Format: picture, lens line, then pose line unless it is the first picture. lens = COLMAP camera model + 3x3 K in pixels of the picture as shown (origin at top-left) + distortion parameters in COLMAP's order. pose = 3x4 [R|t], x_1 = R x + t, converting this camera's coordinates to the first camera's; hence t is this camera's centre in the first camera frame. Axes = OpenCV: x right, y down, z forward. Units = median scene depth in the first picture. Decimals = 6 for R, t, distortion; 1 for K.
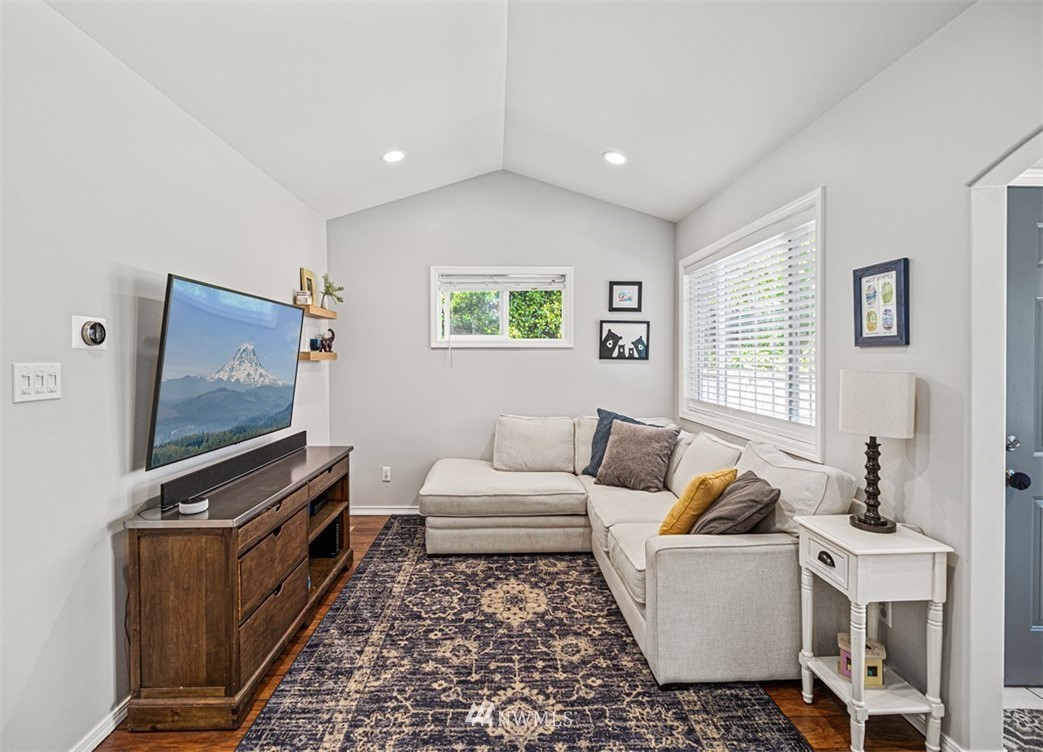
lens RADIAL K [[490.1, 0, 519.0], [0, 490.1, 362.4], [0, 0, 1]] dist [0.000170, -0.000033]
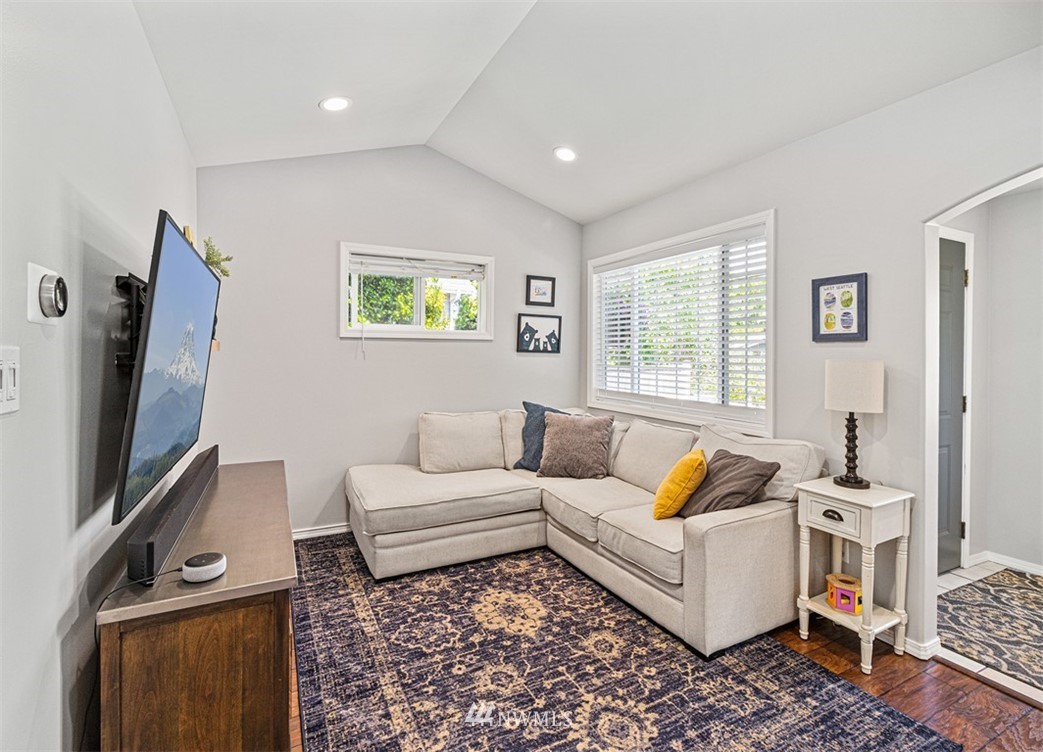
lens RADIAL K [[484.7, 0, 523.9], [0, 484.7, 354.6], [0, 0, 1]] dist [0.000901, -0.000278]
pose [[0.904779, 0.004361, 0.425859, -0.428245], [-0.001665, 0.999976, -0.006703, 0.008683], [-0.425878, 0.005355, 0.904765, 0.176172]]
